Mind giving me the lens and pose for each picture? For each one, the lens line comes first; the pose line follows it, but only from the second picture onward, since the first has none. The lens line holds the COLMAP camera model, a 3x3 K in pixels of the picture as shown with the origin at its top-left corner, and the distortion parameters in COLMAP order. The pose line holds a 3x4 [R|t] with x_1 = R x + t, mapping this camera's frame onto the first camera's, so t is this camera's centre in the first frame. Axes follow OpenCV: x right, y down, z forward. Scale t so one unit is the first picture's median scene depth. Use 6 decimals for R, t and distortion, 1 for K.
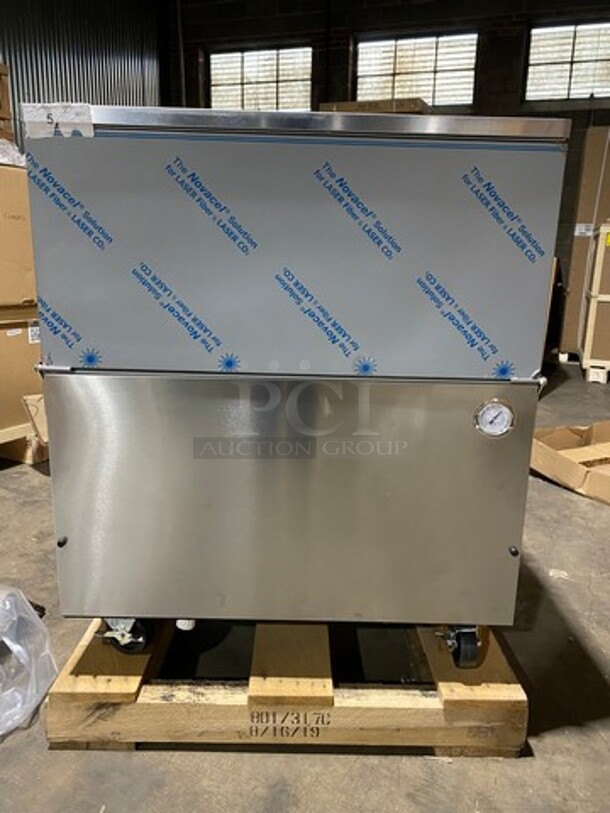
lens RADIAL K [[614.3, 0, 305.9], [0, 614.3, 408.5], [0, 0, 1]] dist [-0.013380, -0.012773]
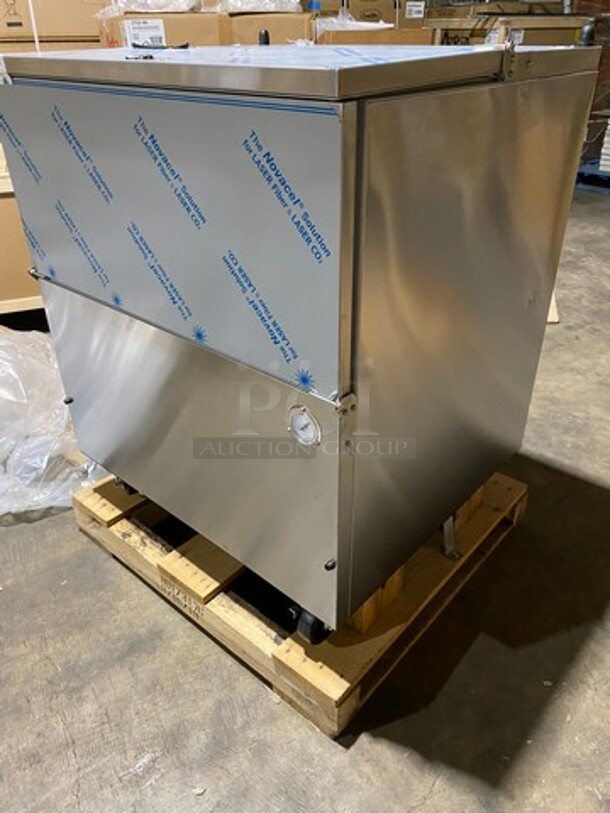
lens RADIAL K [[614.3, 0, 305.7], [0, 614.3, 404.3], [0, 0, 1]] dist [-0.013380, -0.012773]
pose [[0.756829, 0.316765, -0.571726, 0.816246], [-0.131821, 0.930715, 0.341163, -0.318920], [0.640183, -0.182837, 0.746148, 0.367707]]
